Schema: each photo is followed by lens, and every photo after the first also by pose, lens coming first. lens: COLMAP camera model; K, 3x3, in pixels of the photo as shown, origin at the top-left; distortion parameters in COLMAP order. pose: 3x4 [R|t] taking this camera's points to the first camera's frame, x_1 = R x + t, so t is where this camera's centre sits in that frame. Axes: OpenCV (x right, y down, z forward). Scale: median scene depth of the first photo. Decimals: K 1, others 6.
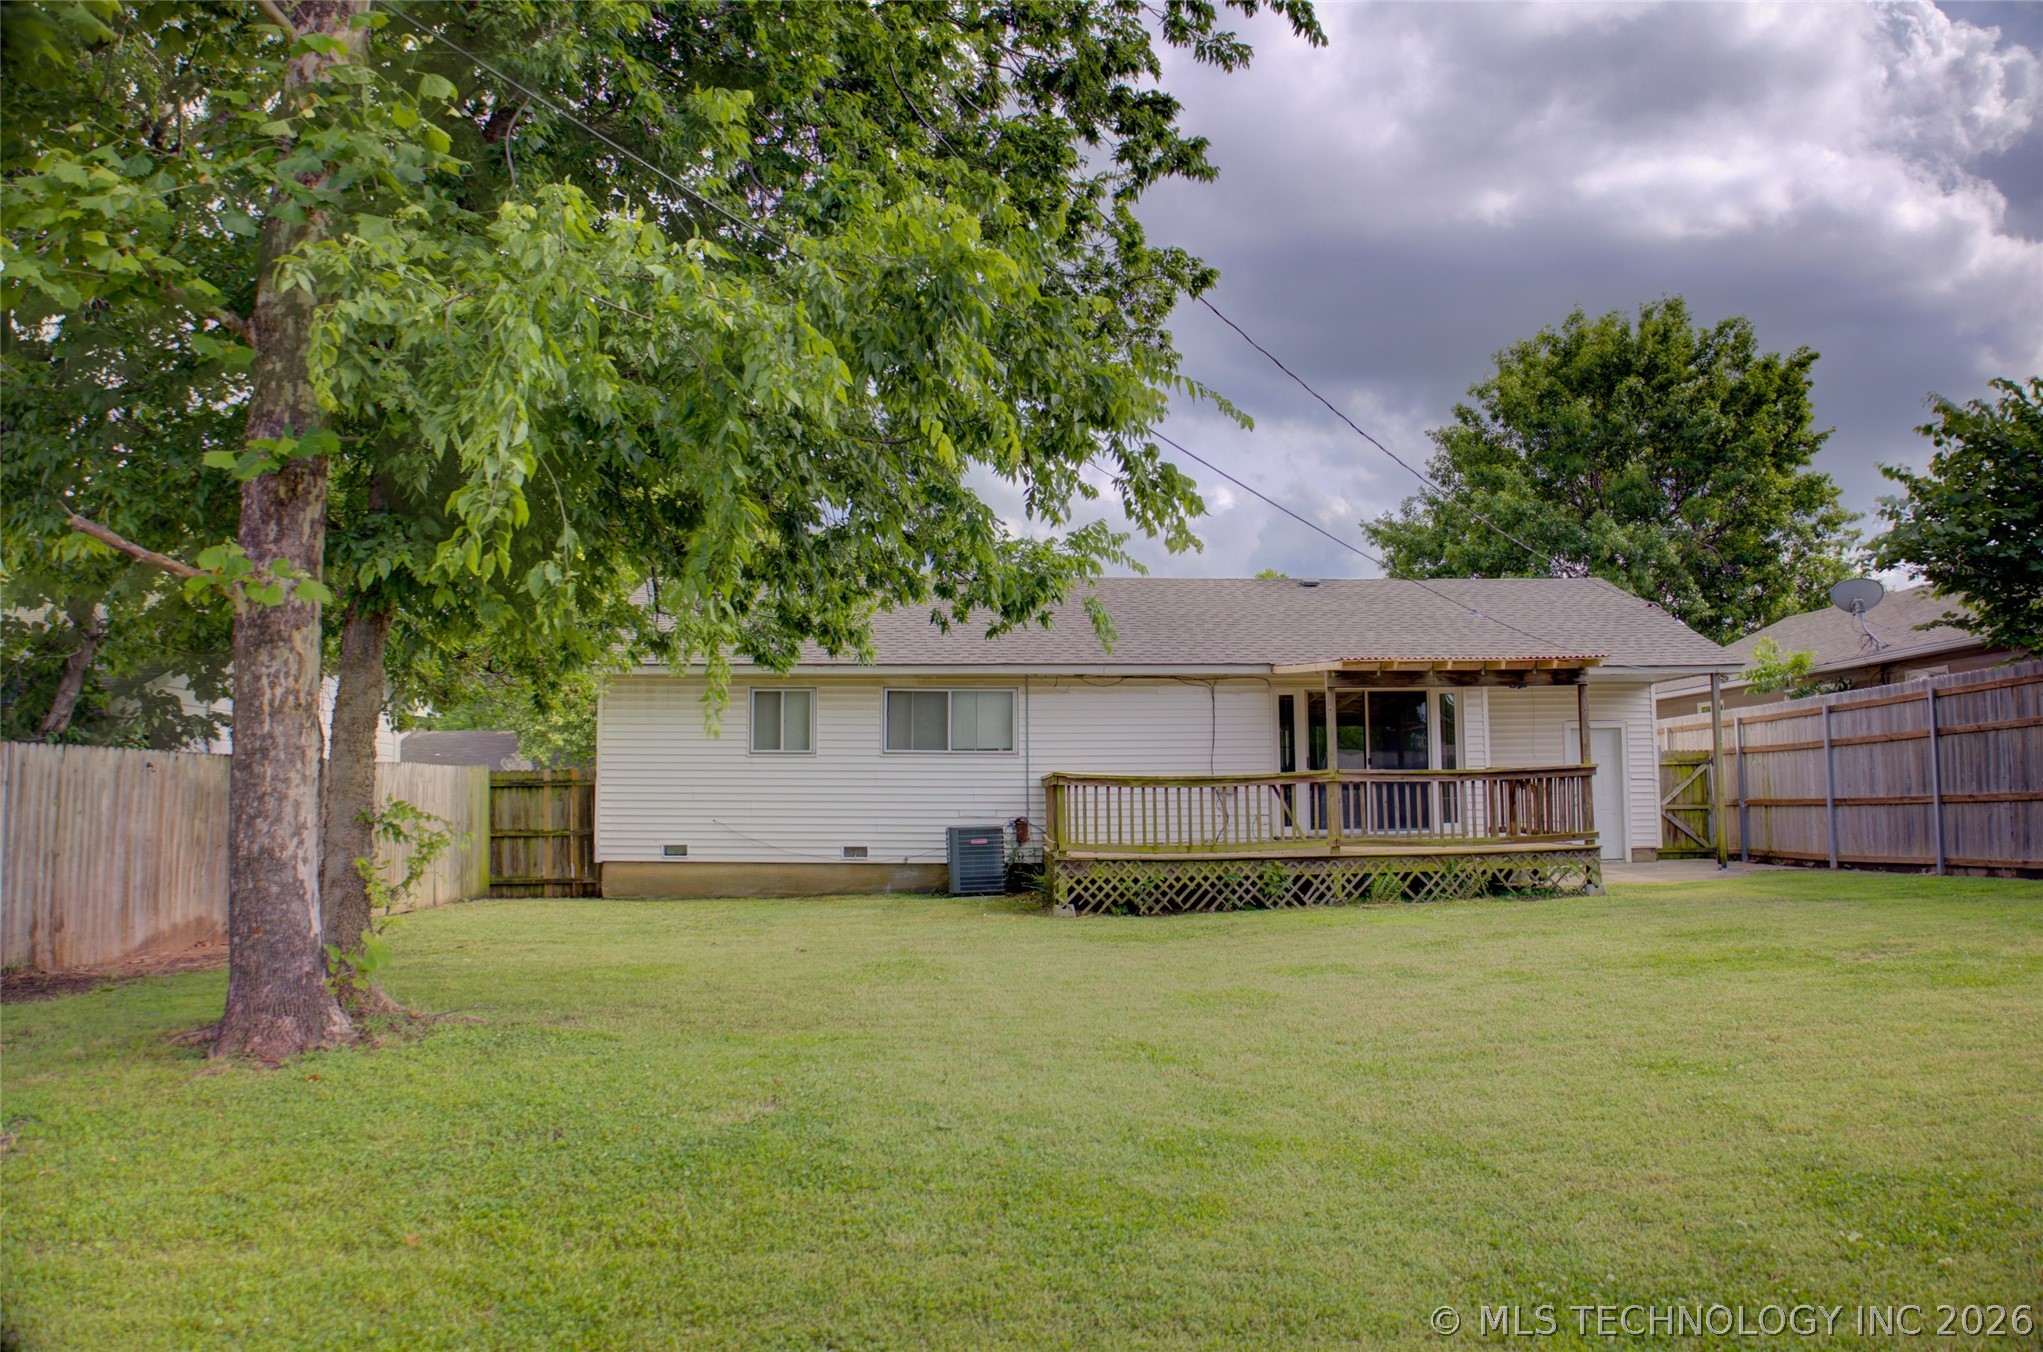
lens RADIAL K [[1377.7, 0, 1041.7], [0, 1377.7, 664.0], [0, 0, 1]] dist [-0.170836, 0.092835]
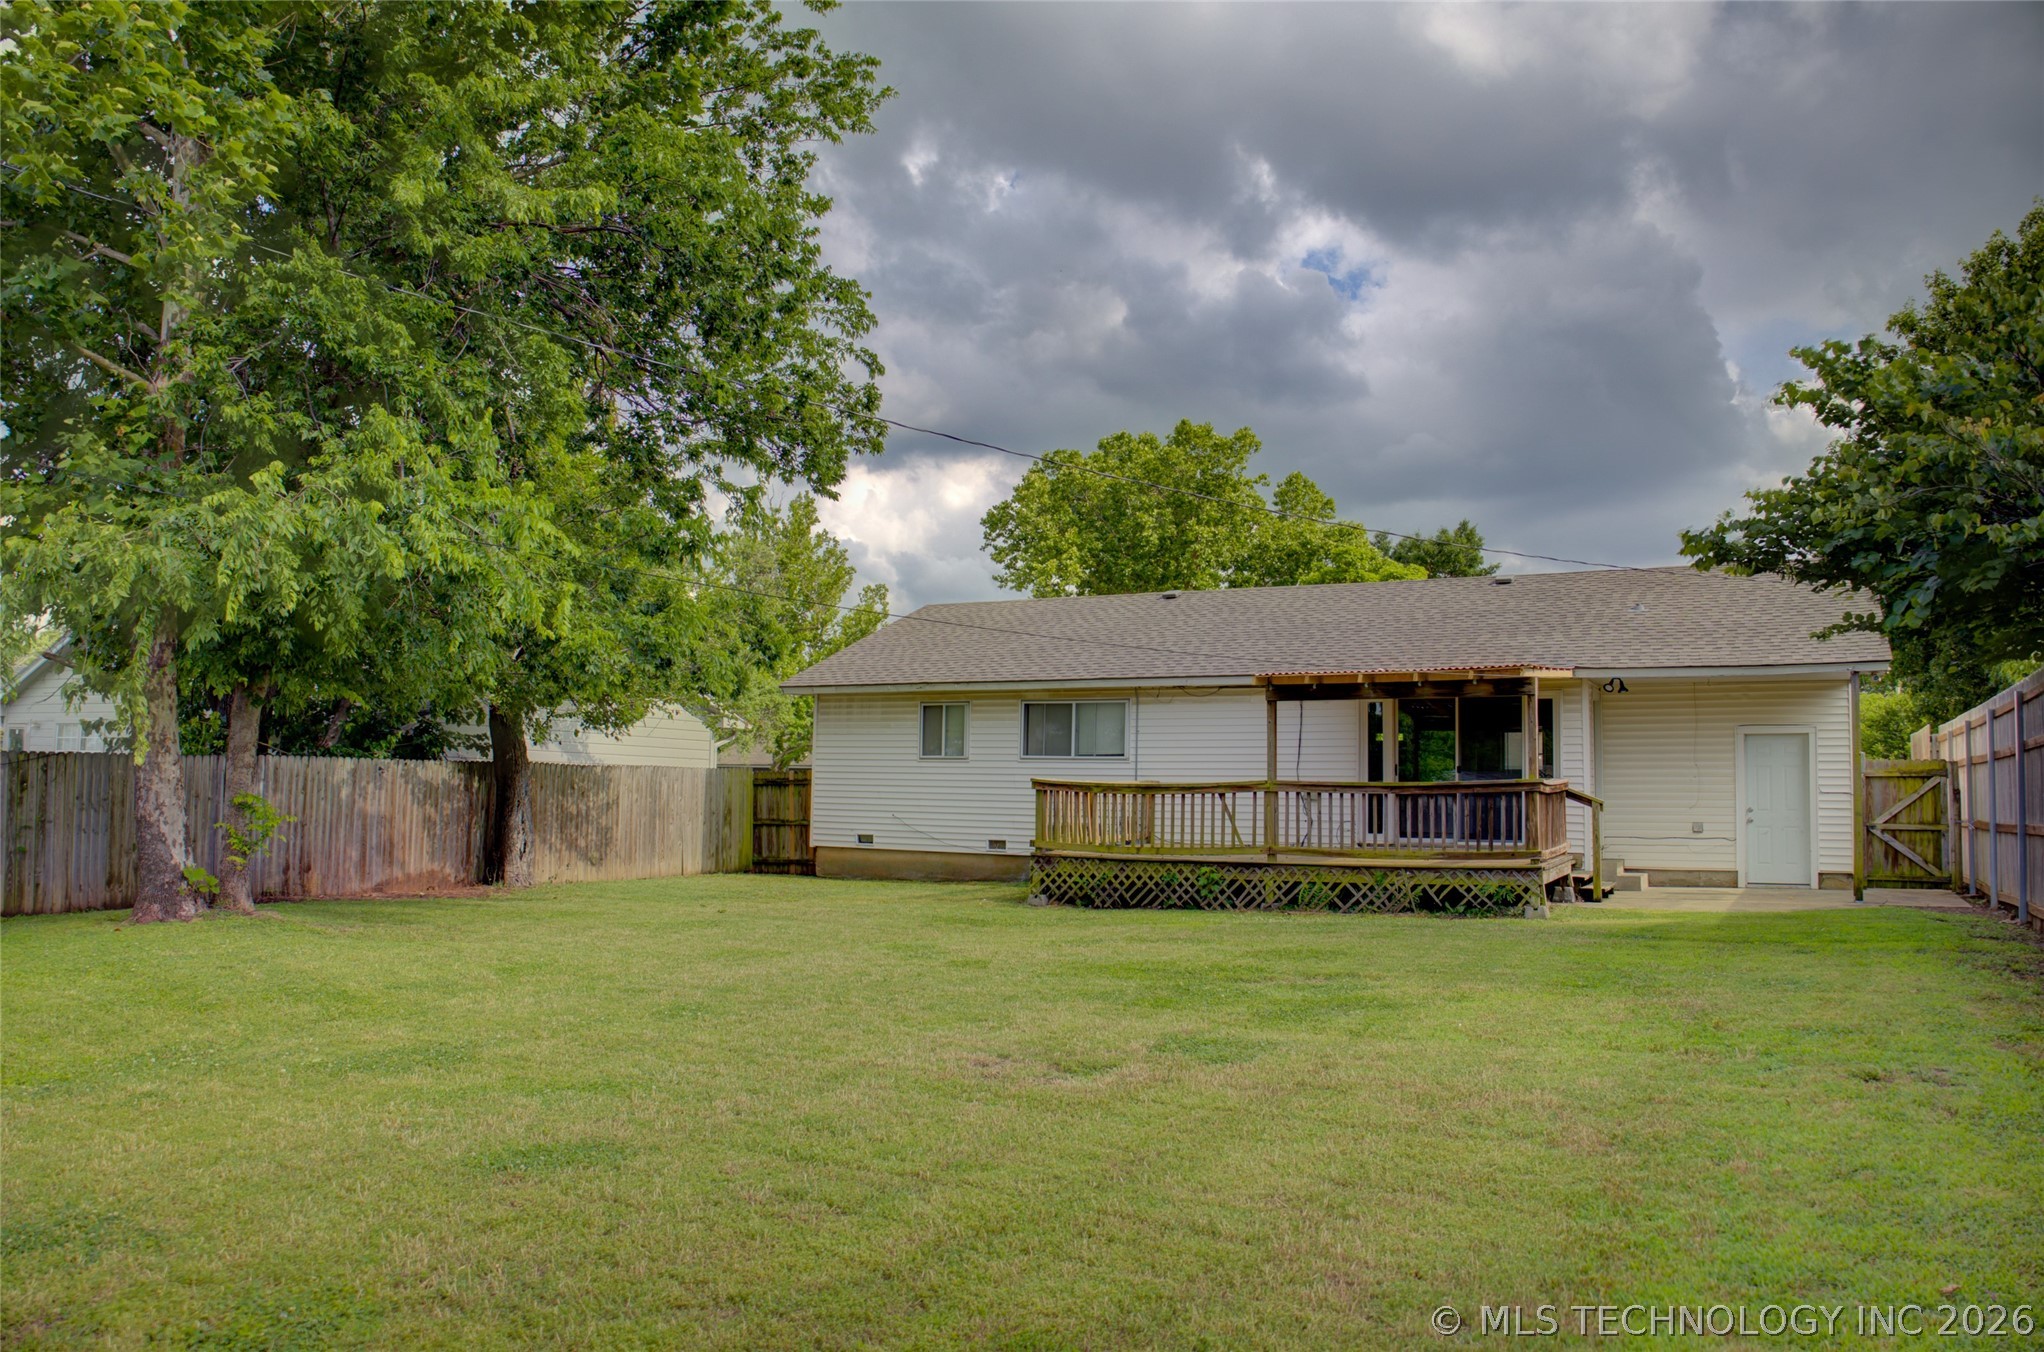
lens RADIAL K [[1435.5, 0, 1022.0], [0, 1435.5, 676.0], [0, 0, 1]] dist [-0.117942, 0.007125]
pose [[0.865608, -0.022003, -0.500239, 0.602633], [0.030251, 0.999507, 0.008382, -0.016845], [0.499808, -0.022388, 0.865847, -0.036216]]
